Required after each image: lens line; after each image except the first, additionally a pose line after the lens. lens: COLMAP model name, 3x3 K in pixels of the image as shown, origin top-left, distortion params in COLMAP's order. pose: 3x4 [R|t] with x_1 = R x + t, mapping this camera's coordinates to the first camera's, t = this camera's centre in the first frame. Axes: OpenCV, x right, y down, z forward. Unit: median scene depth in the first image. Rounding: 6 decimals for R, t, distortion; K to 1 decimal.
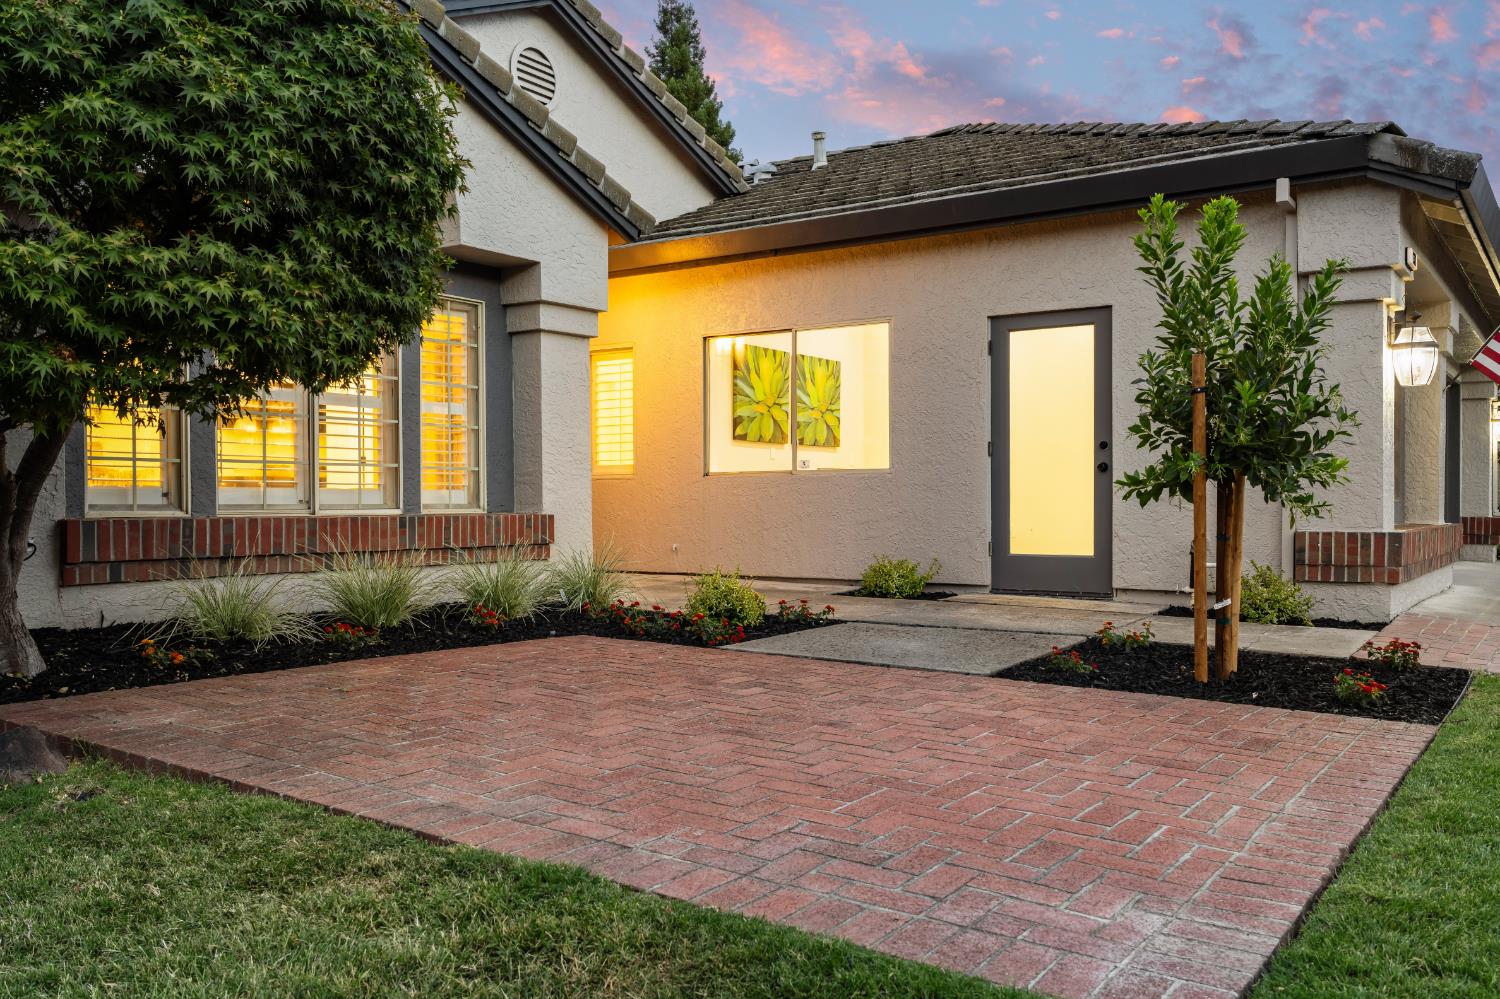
lens RADIAL K [[1270.4, 0, 748.3], [0, 1270.4, 514.4], [0, 0, 1]] dist [0.012627, 0.003752]
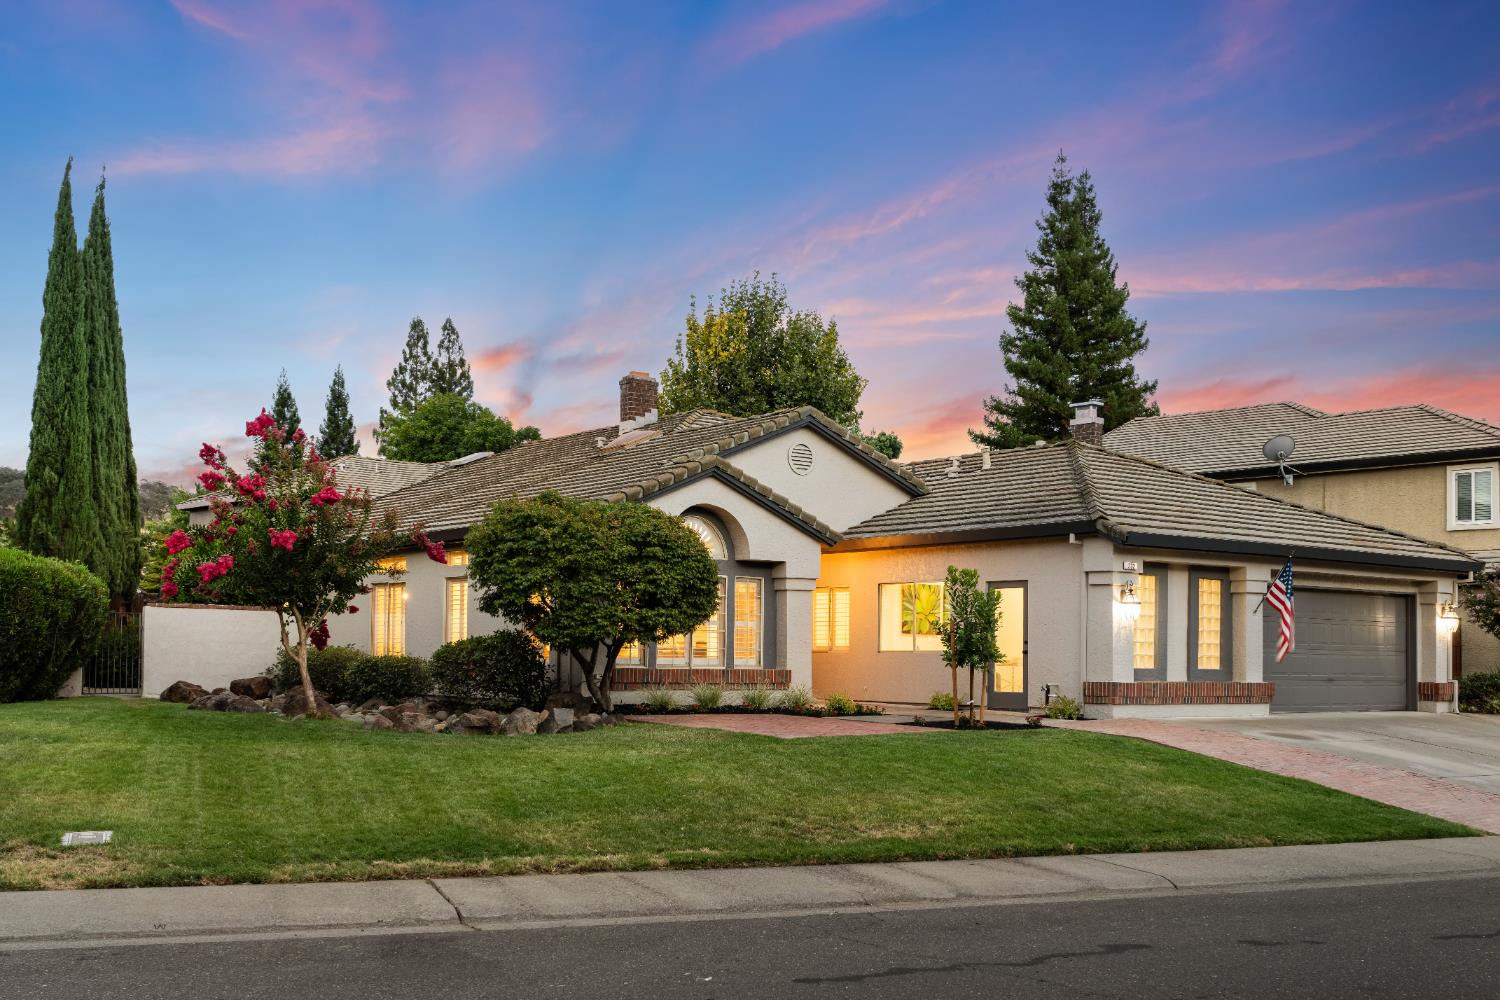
lens RADIAL K [[1484.1, 0, 750.0], [0, 1484.1, 500.0], [0, 0, 1]] dist [-0.001533, -0.006667]
pose [[0.949558, -0.020725, -0.312906, 0.634580], [-0.016502, 0.993129, -0.115855, 0.006861], [0.313157, 0.115175, 0.942691, -1.618391]]
